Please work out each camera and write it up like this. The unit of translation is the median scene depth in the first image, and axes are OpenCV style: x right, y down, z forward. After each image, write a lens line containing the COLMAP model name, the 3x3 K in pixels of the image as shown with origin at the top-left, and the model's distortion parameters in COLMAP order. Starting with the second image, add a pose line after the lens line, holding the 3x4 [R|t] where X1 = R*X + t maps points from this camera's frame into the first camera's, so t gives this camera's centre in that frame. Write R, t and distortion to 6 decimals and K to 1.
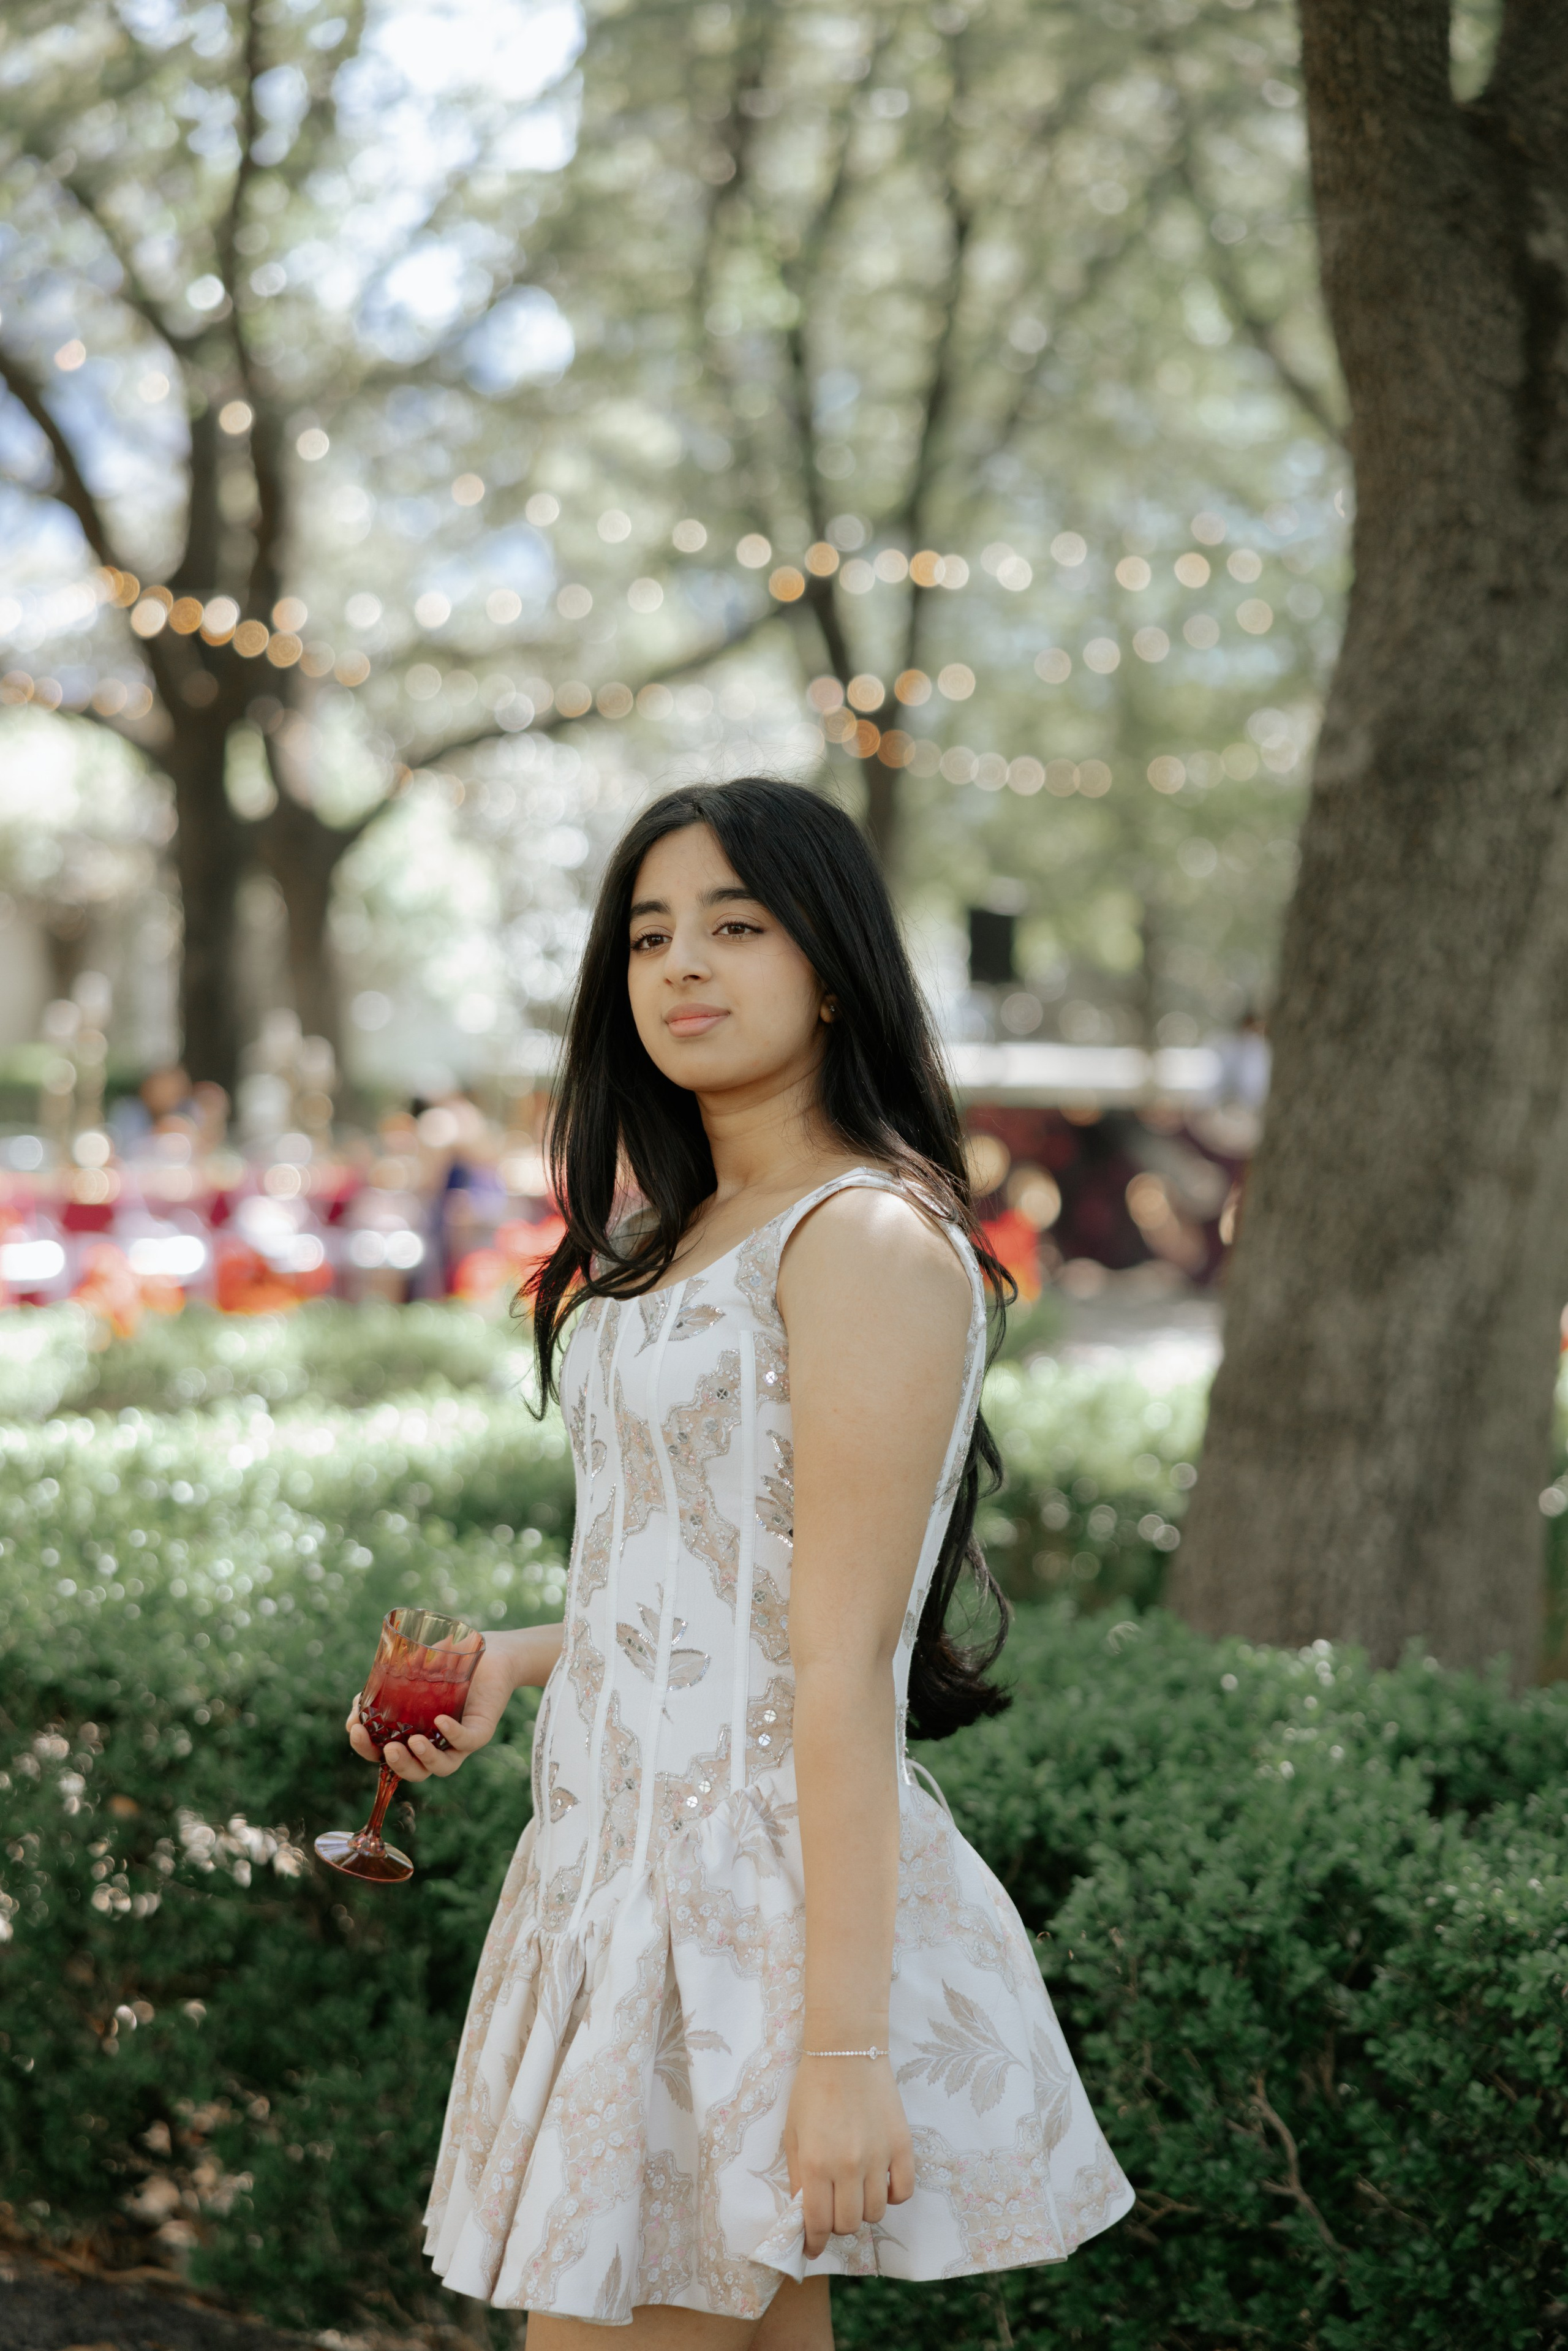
lens RADIAL K [[4120.4, 0, 789.5], [0, 4120.4, 1178.6], [0, 0, 1]] dist [0.000479, 0.000000]
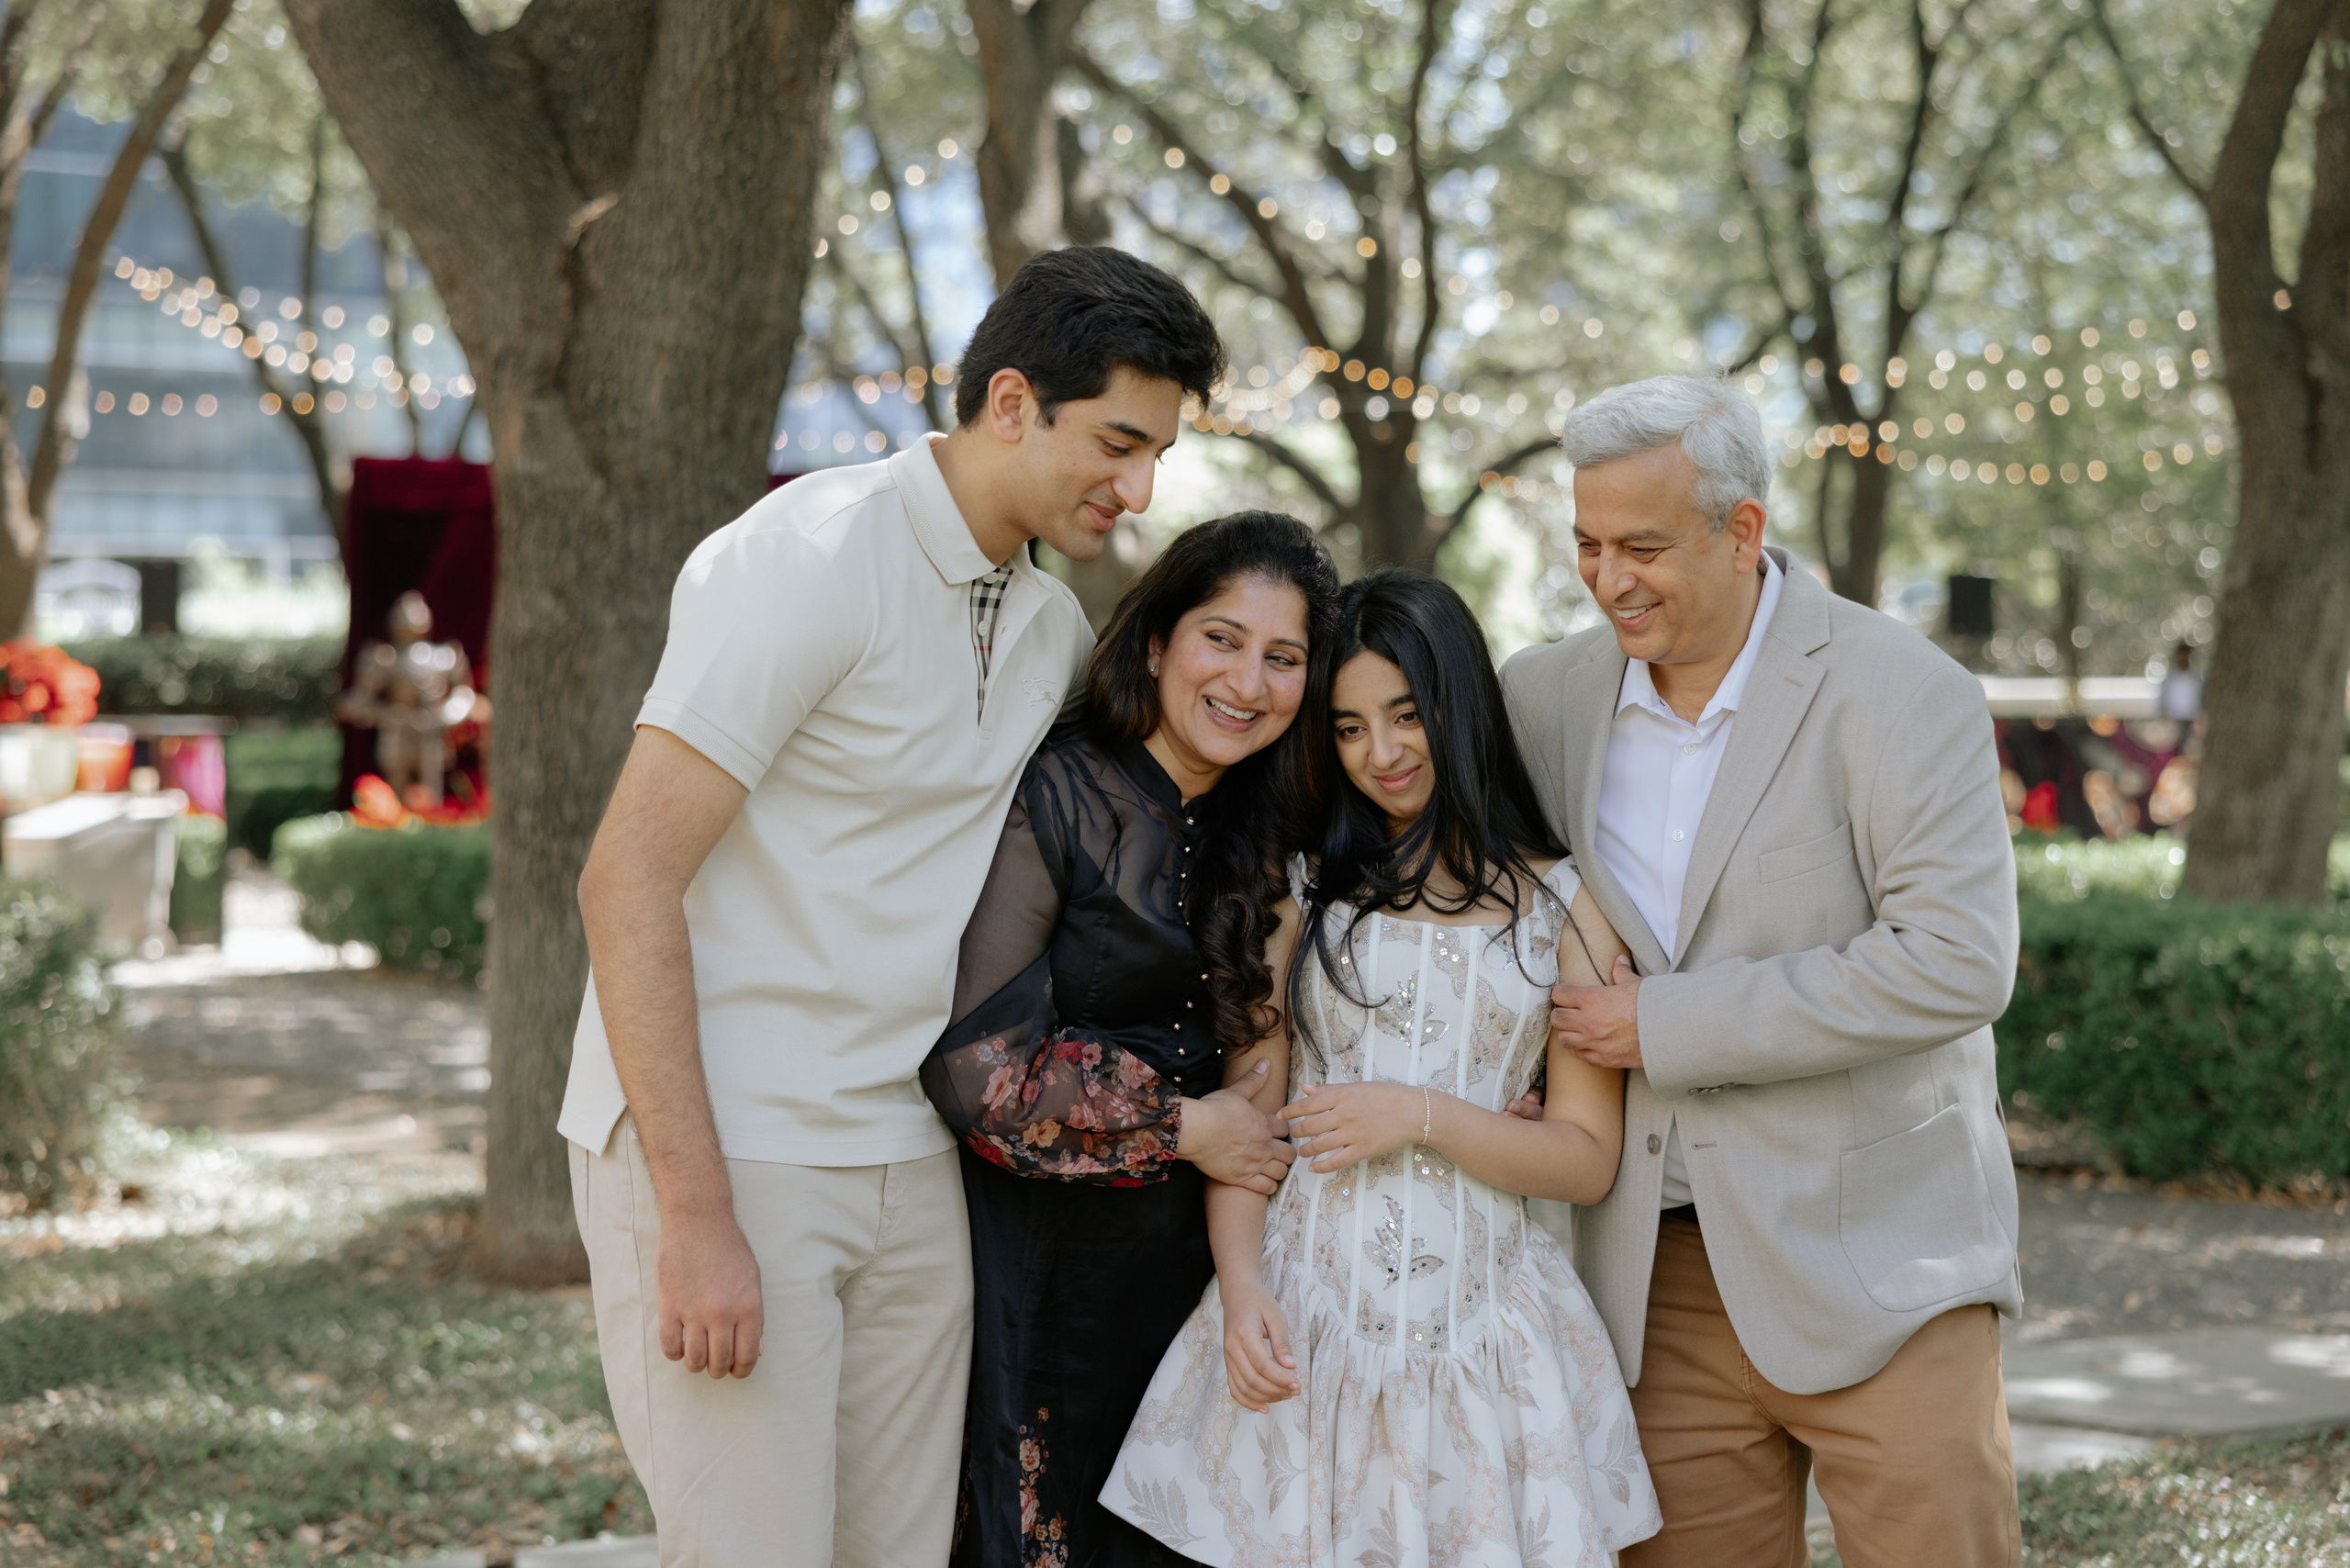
lens RADIAL K [[4176.3, 0, 1215.5], [0, 4176.3, 696.4], [0, 0, 1]] dist [0.003804, 0.000000]
pose [[0.994243, -0.018677, -0.105507, -0.206681], [0.015858, 0.999496, -0.027491, 0.028313], [0.105968, 0.025659, 0.994038, -1.518287]]
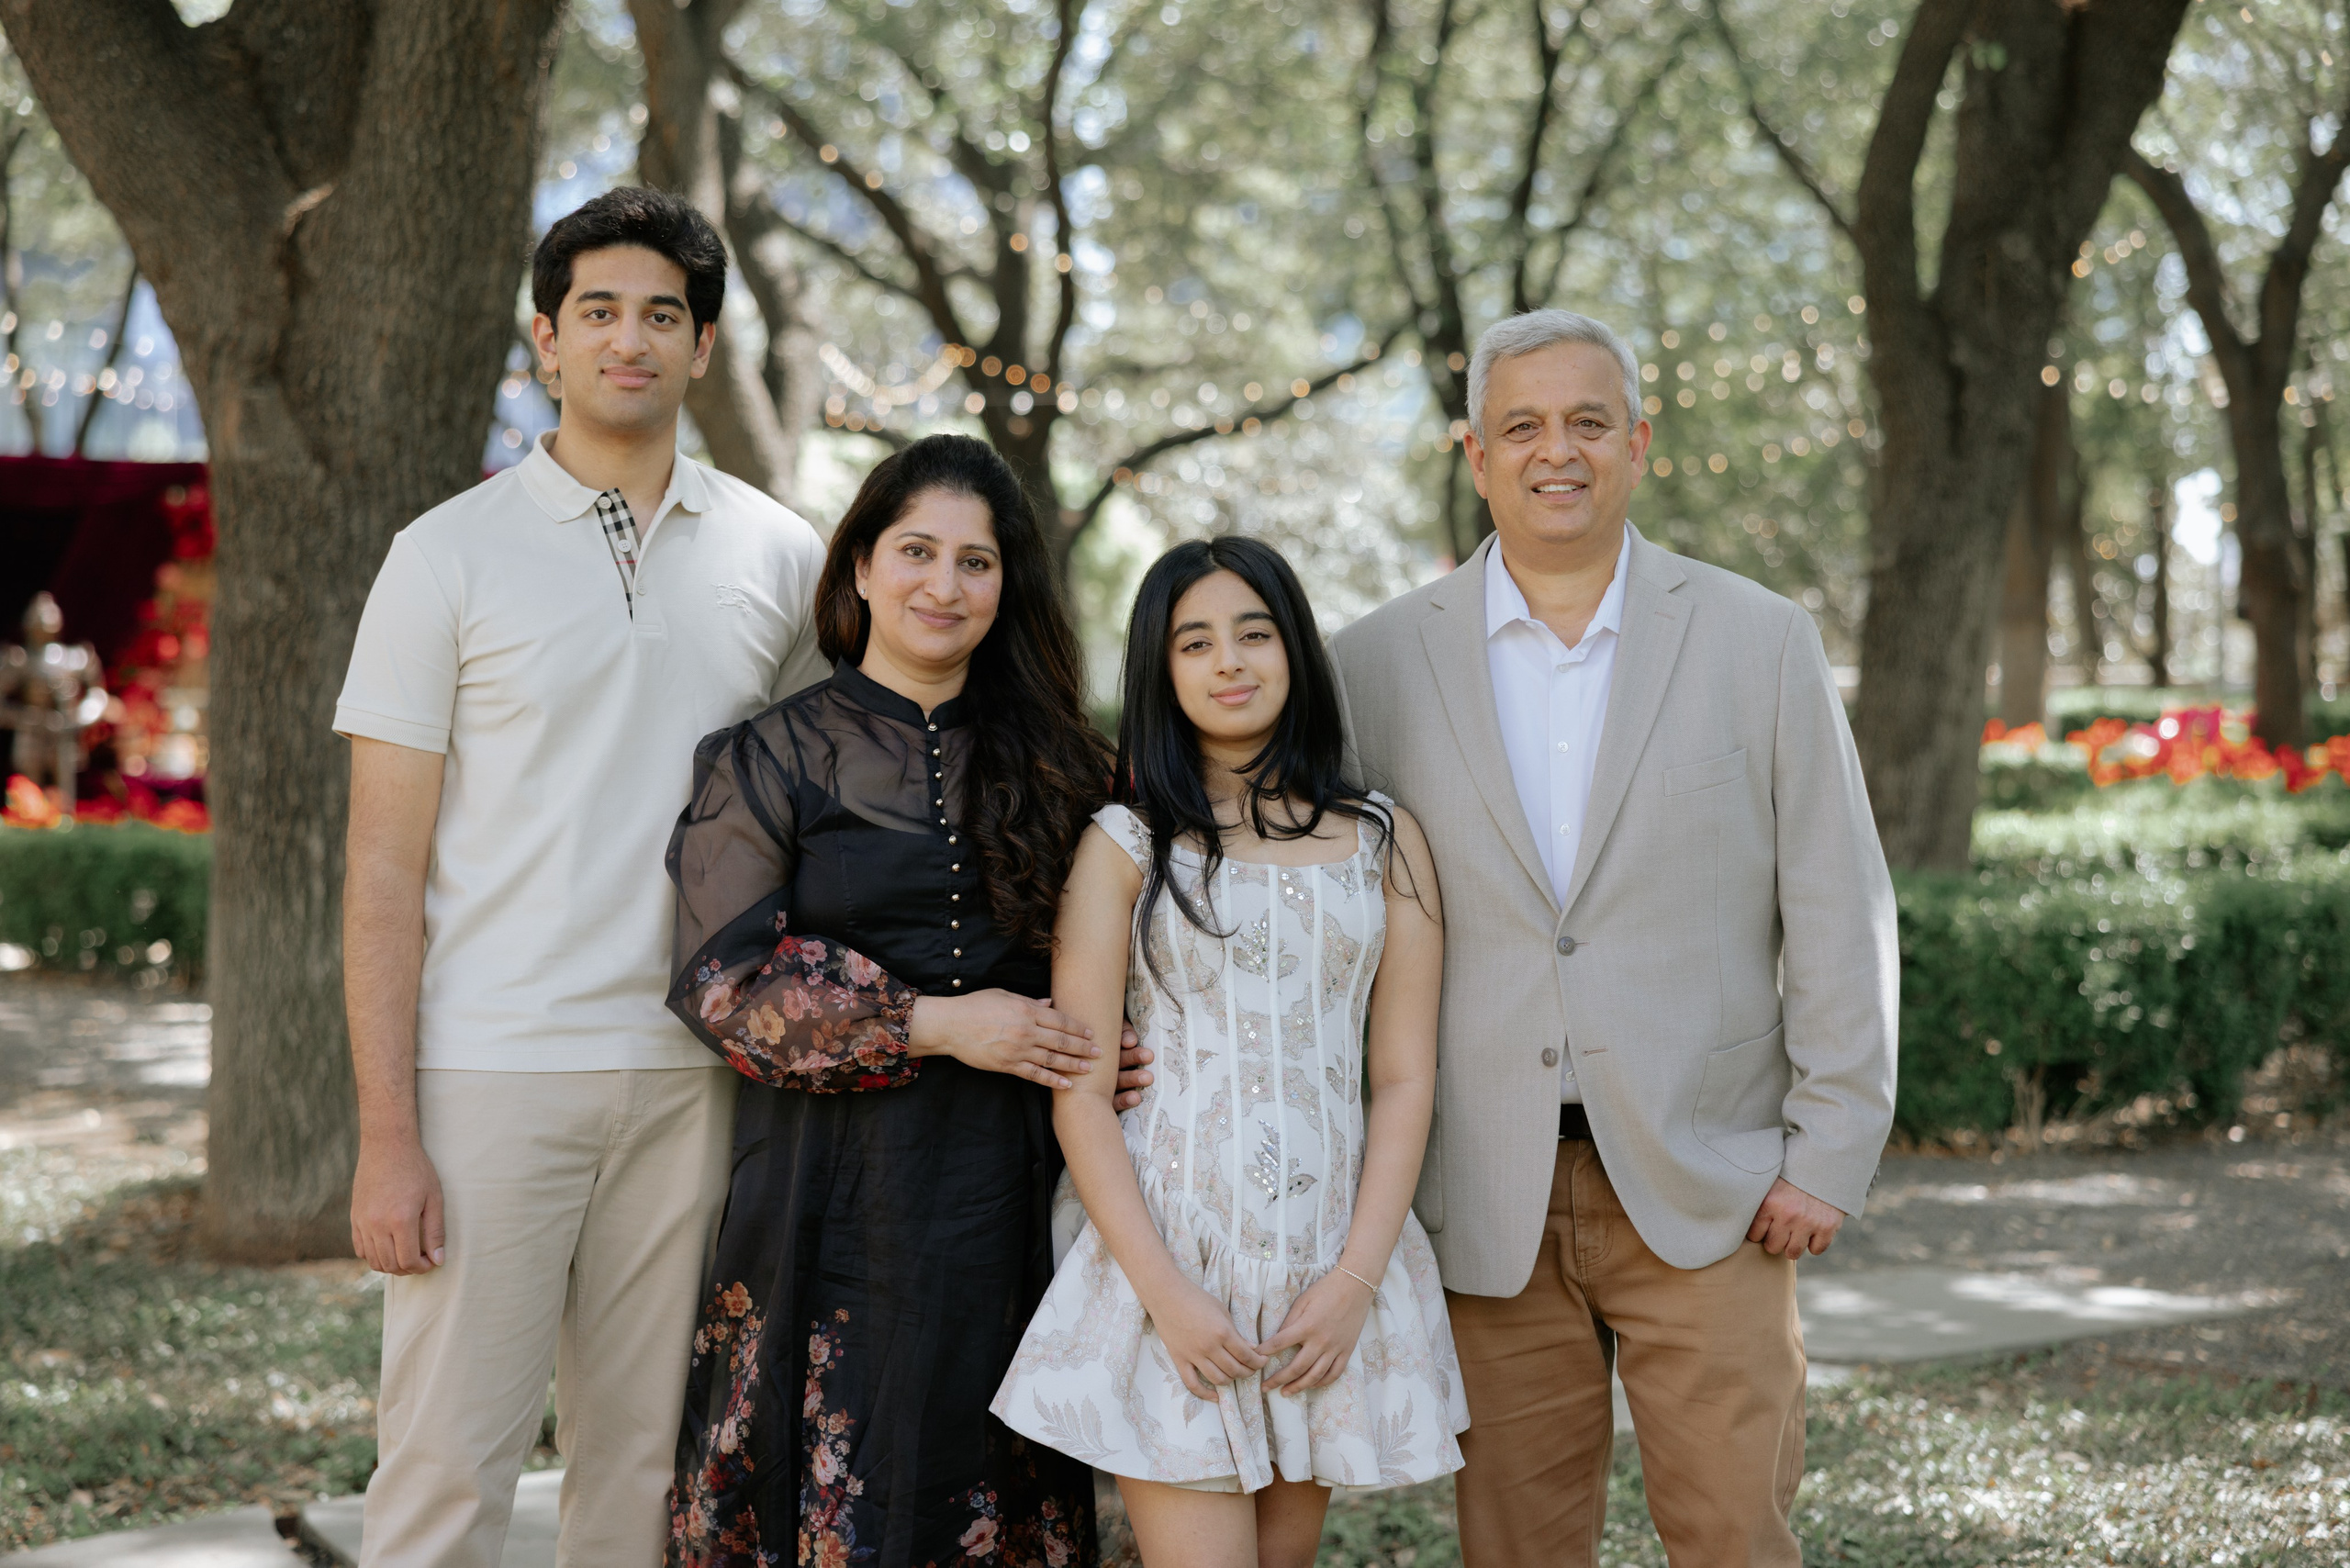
lens RADIAL K [[4176.3, 0, 1197.3], [0, 4176.3, 768.4], [0, 0, 1]] dist [0.003804, 0.000000]
pose [[0.999515, -0.026821, -0.015809, -0.250821], [0.026693, 0.999609, -0.008276, 0.037979], [0.016024, 0.007850, 0.999841, -1.574644]]
